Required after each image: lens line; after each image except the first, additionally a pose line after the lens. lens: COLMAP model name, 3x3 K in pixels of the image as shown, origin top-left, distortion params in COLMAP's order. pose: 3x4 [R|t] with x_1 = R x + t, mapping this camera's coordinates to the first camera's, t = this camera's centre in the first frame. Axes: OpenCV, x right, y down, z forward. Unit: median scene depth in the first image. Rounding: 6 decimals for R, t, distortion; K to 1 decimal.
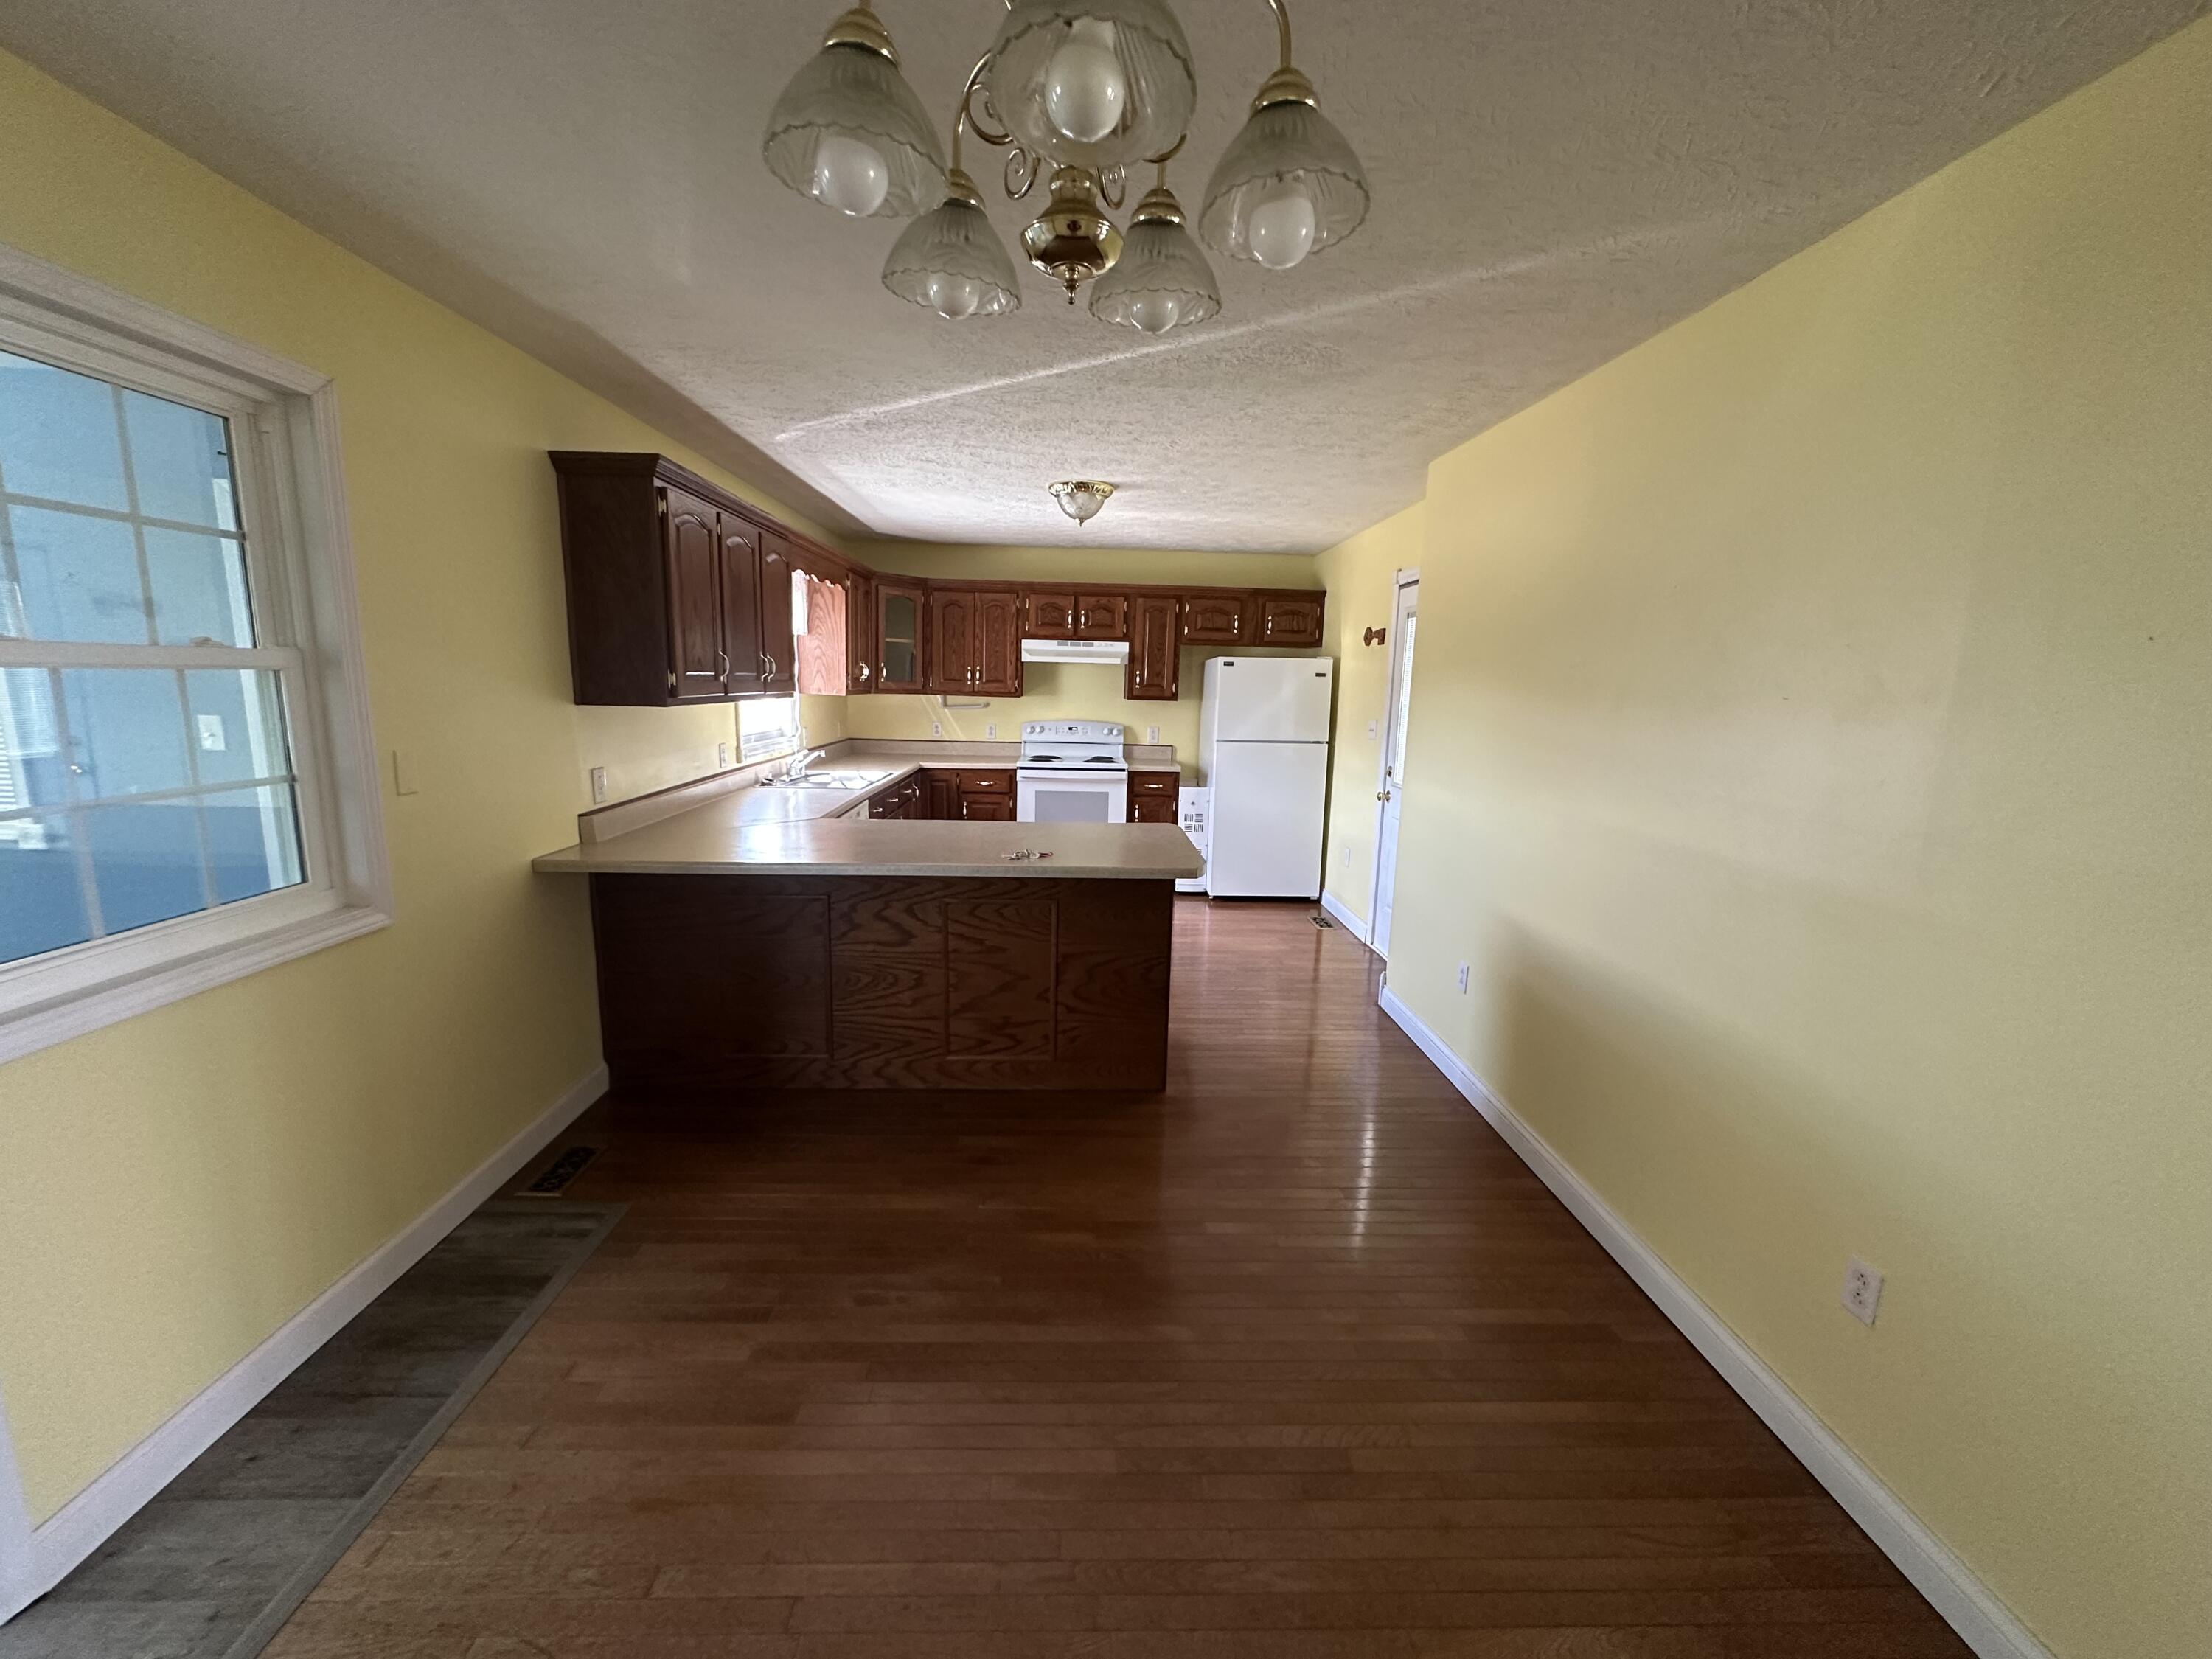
lens RADIAL K [[880.5, 0, 1103.9], [0, 880.5, 825.1], [0, 0, 1]] dist [0.000886, -0.000450]
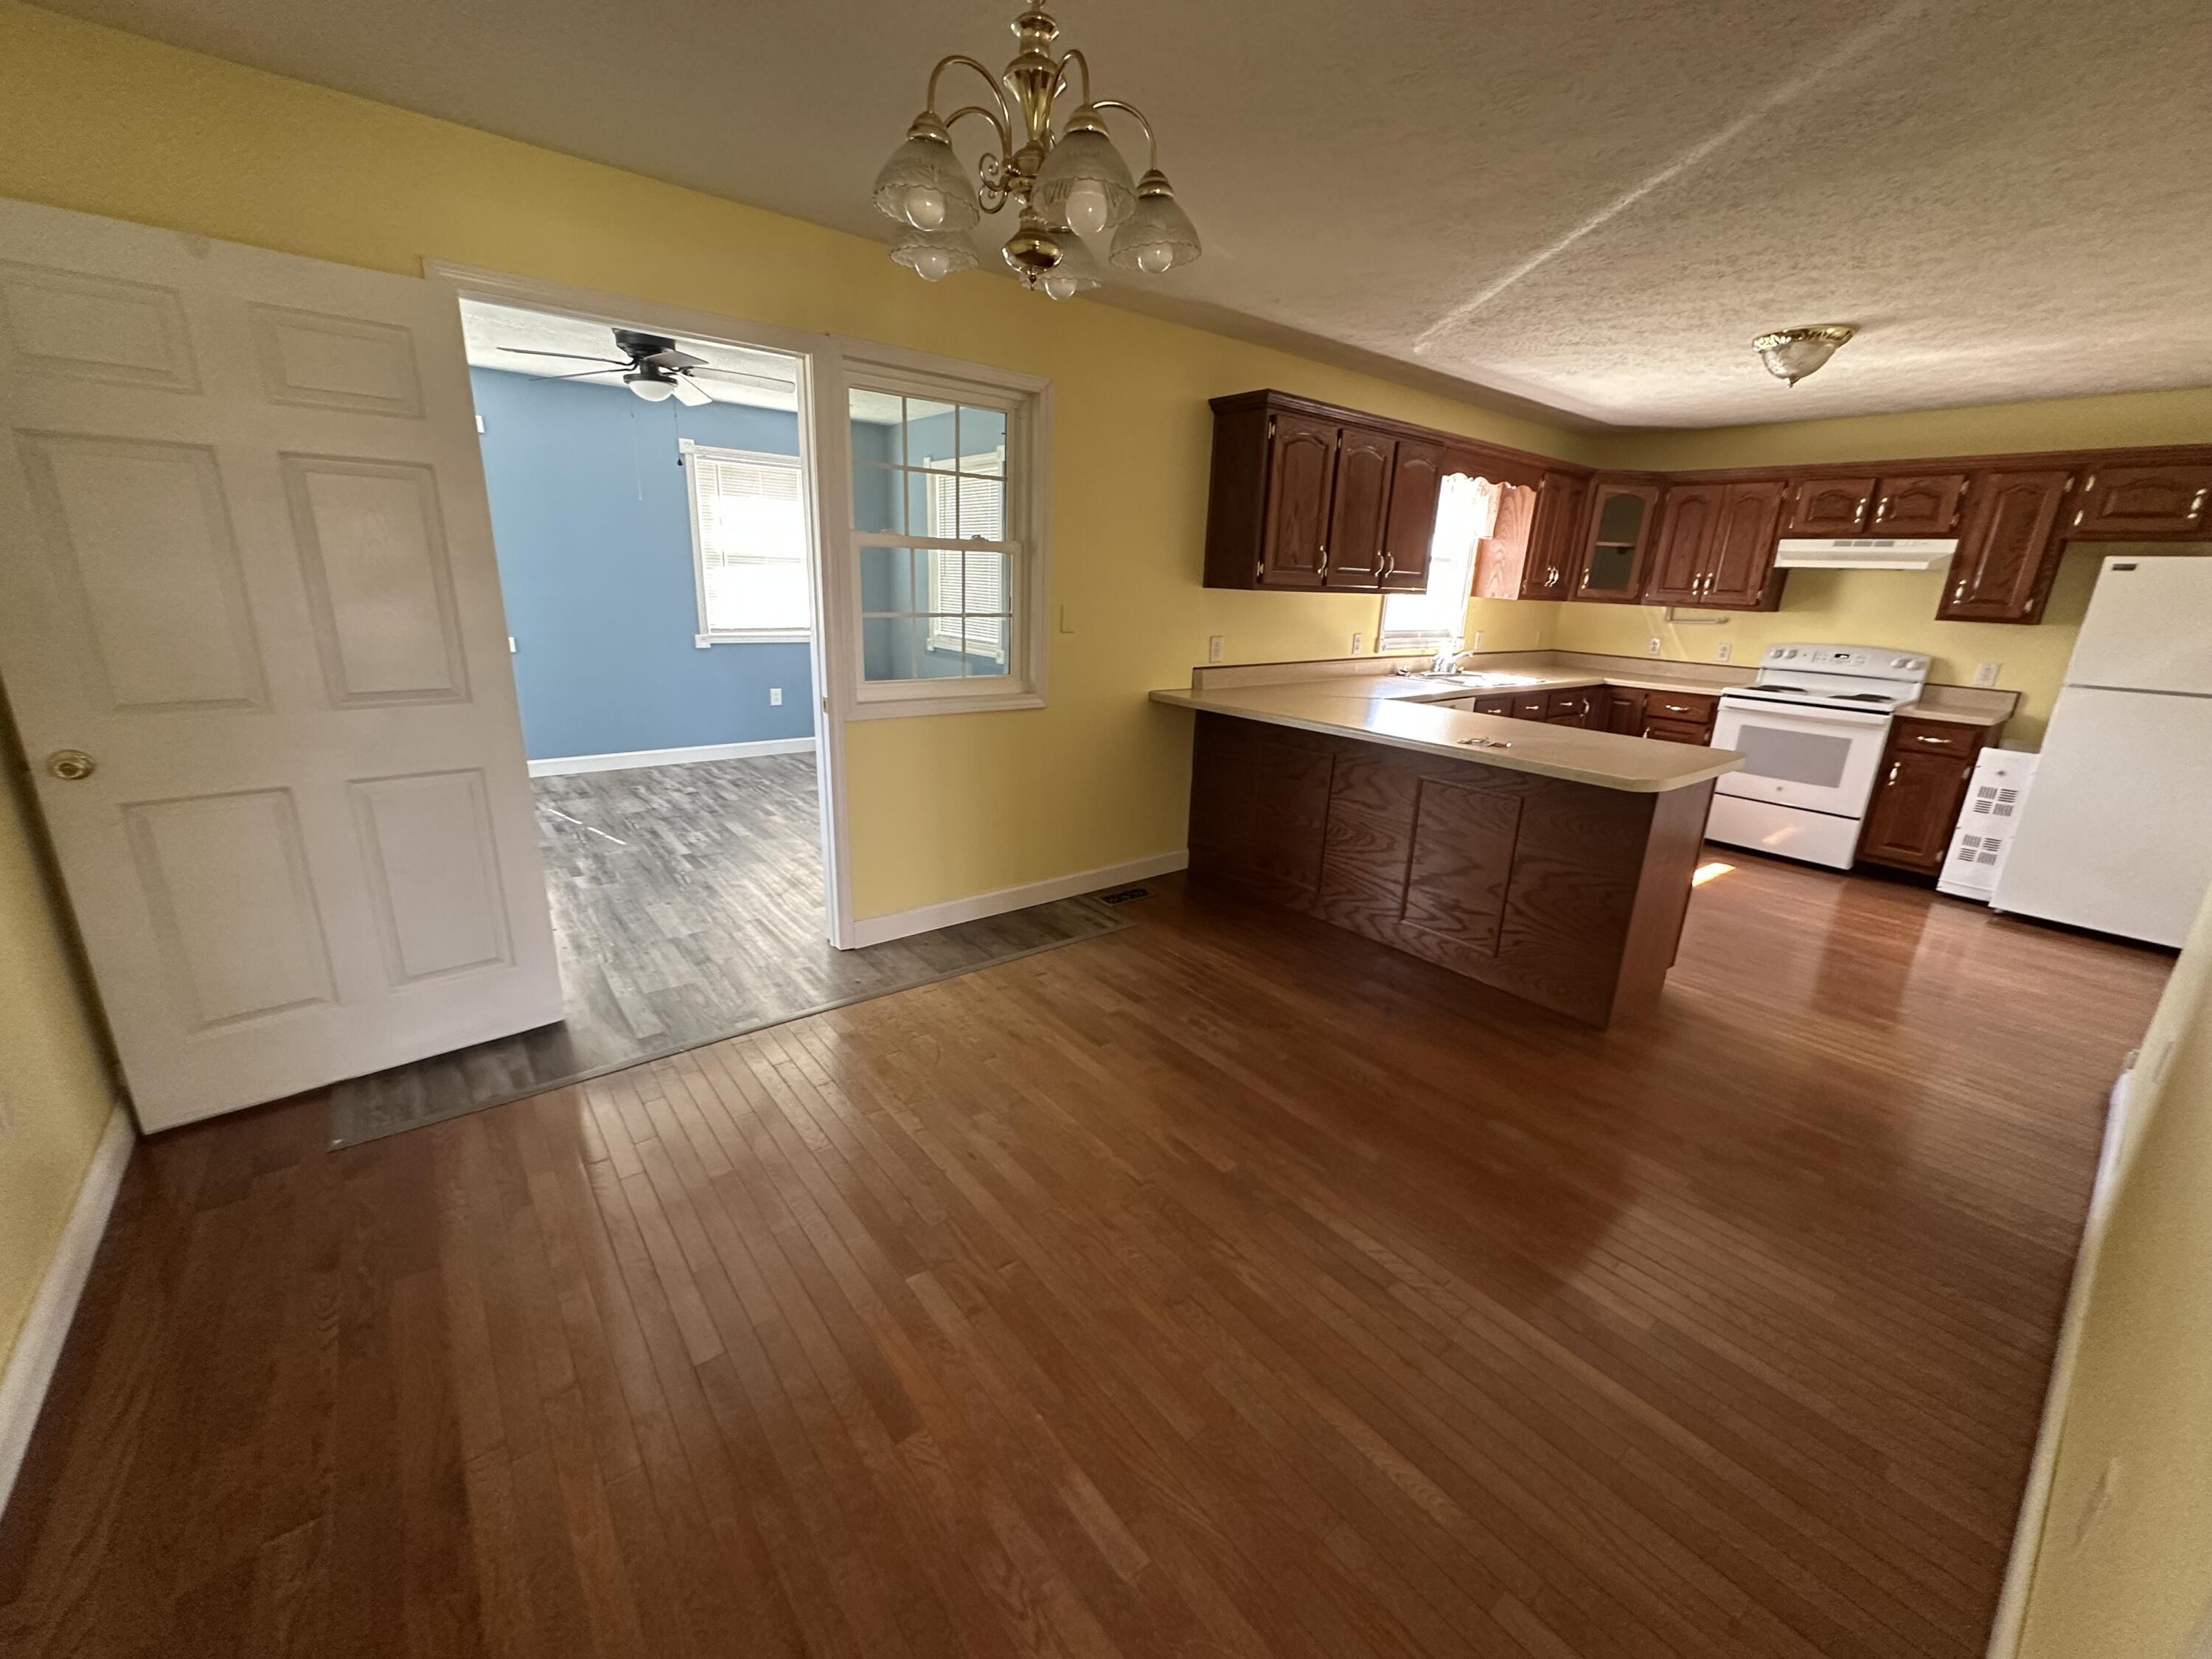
lens RADIAL K [[880.5, 0, 1104.3], [0, 880.5, 823.0], [0, 0, 1]] dist [0.000886, -0.000450]
pose [[0.599670, 0.218328, -0.769889, 0.416511], [-0.157323, 0.975453, 0.154083, 0.033596], [0.784631, 0.028722, 0.619297, 0.024513]]
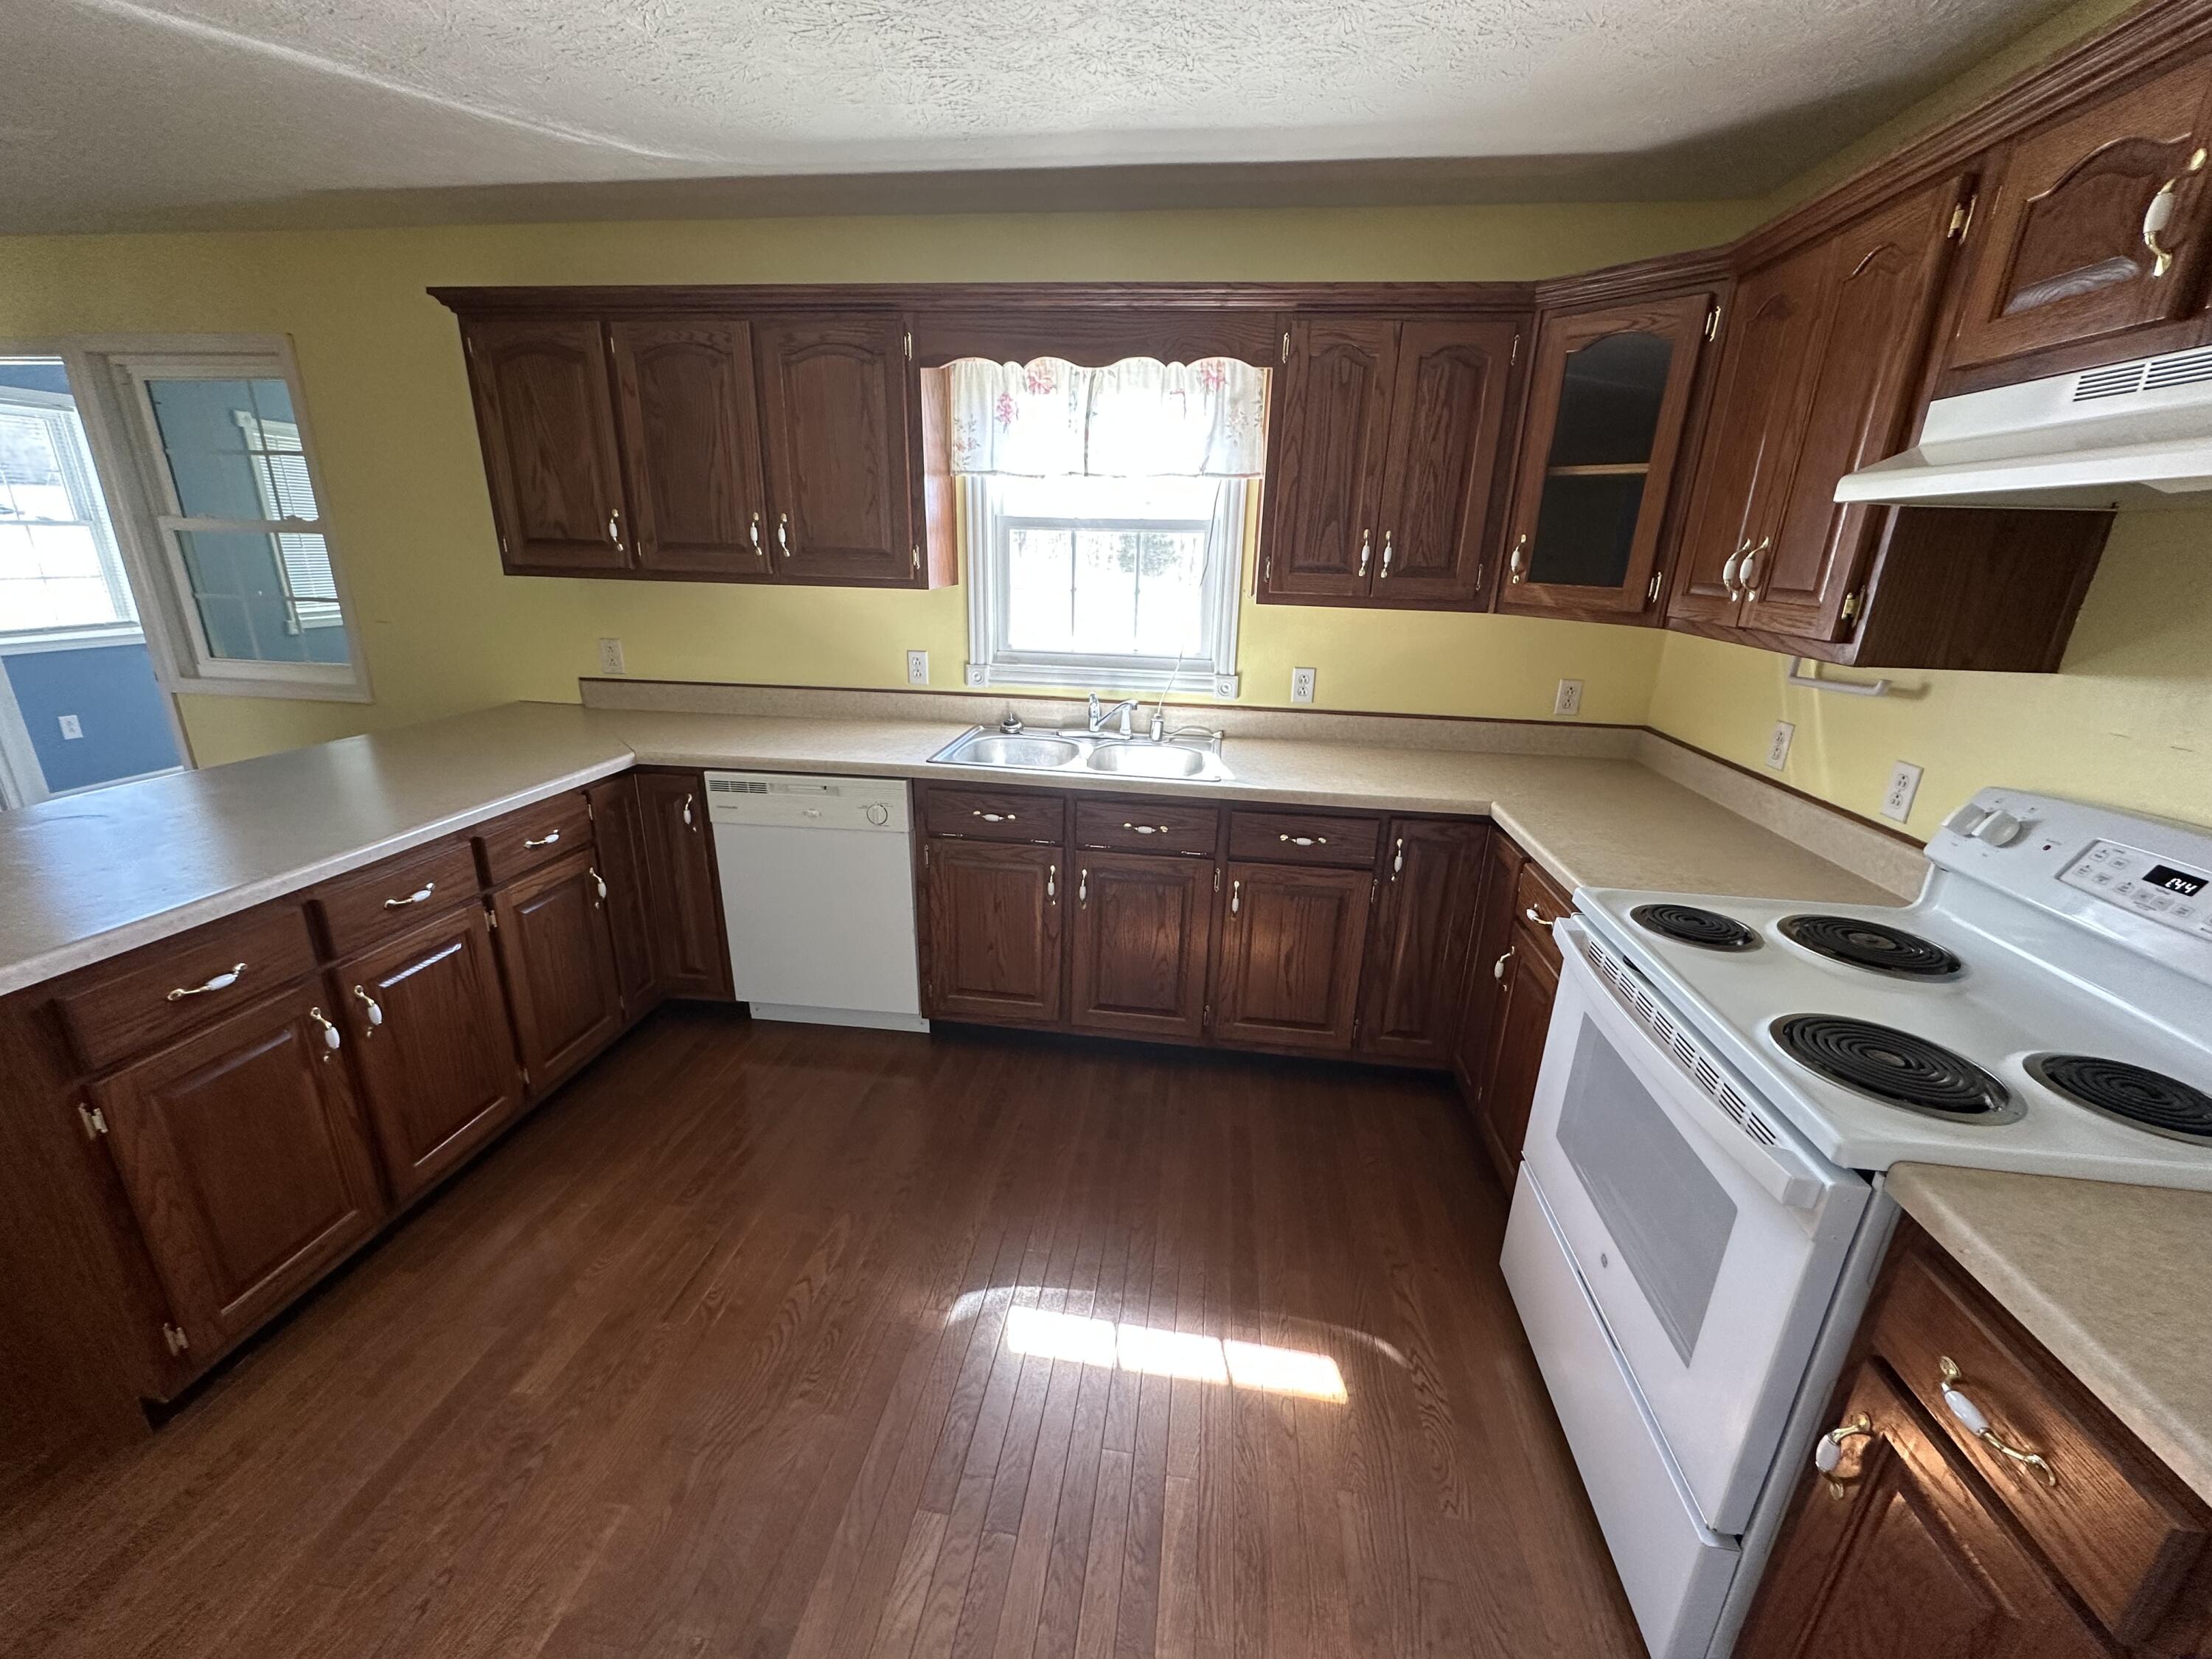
lens RADIAL K [[880.5, 0, 1111.5], [0, 880.5, 825.5], [0, 0, 1]] dist [0.000886, -0.000450]
pose [[-0.162558, 0.273089, -0.948155, 0.338035], [-0.192246, 0.933754, 0.301902, -0.269397], [0.967789, 0.231356, -0.099289, 1.637546]]
